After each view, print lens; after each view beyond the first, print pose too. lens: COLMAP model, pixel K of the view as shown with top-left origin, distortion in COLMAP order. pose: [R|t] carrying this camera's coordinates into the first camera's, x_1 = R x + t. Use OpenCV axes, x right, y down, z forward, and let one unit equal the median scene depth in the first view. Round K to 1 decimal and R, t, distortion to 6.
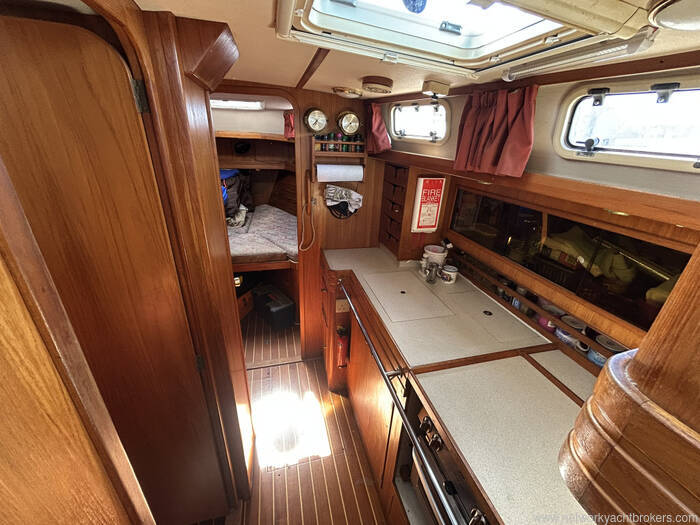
lens RADIAL K [[281.4, 0, 348.0], [0, 281.4, 261.4], [0, 0, 1]] dist [-0.000113, 0.000044]
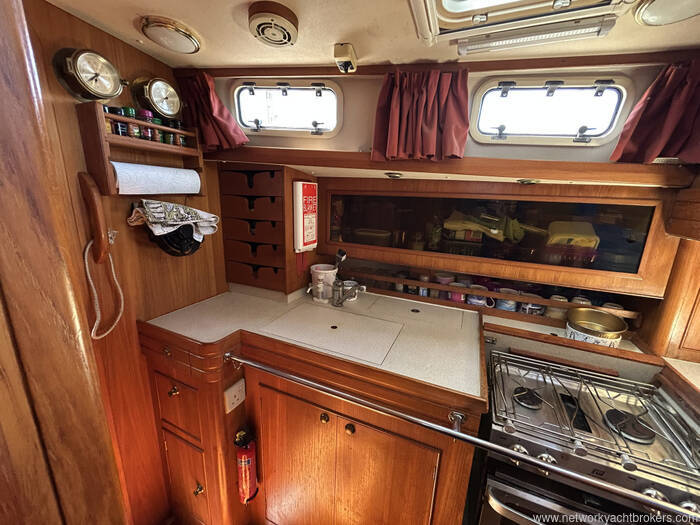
lens RADIAL K [[281.4, 0, 348.1], [0, 281.4, 263.2], [0, 0, 1]] dist [-0.000113, 0.000044]
pose [[0.614831, -0.203729, 0.761890, -0.270398], [0.304111, 0.952591, 0.009311, -0.039941], [-0.727667, 0.225974, 0.647639, 0.394349]]
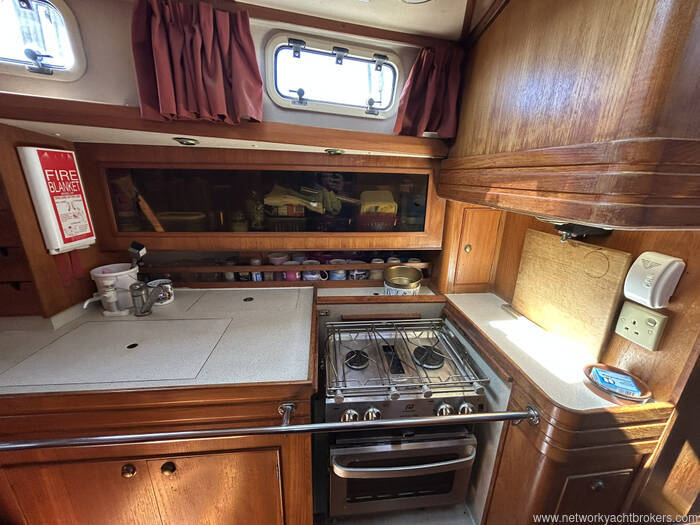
lens RADIAL K [[281.4, 0, 348.9], [0, 281.4, 262.7], [0, 0, 1]] dist [-0.000113, 0.000044]
pose [[0.151482, -0.318112, 0.935873, -0.180033], [0.383196, 0.891657, 0.241058, -0.005812], [-0.911161, 0.322107, 0.256970, 0.357997]]
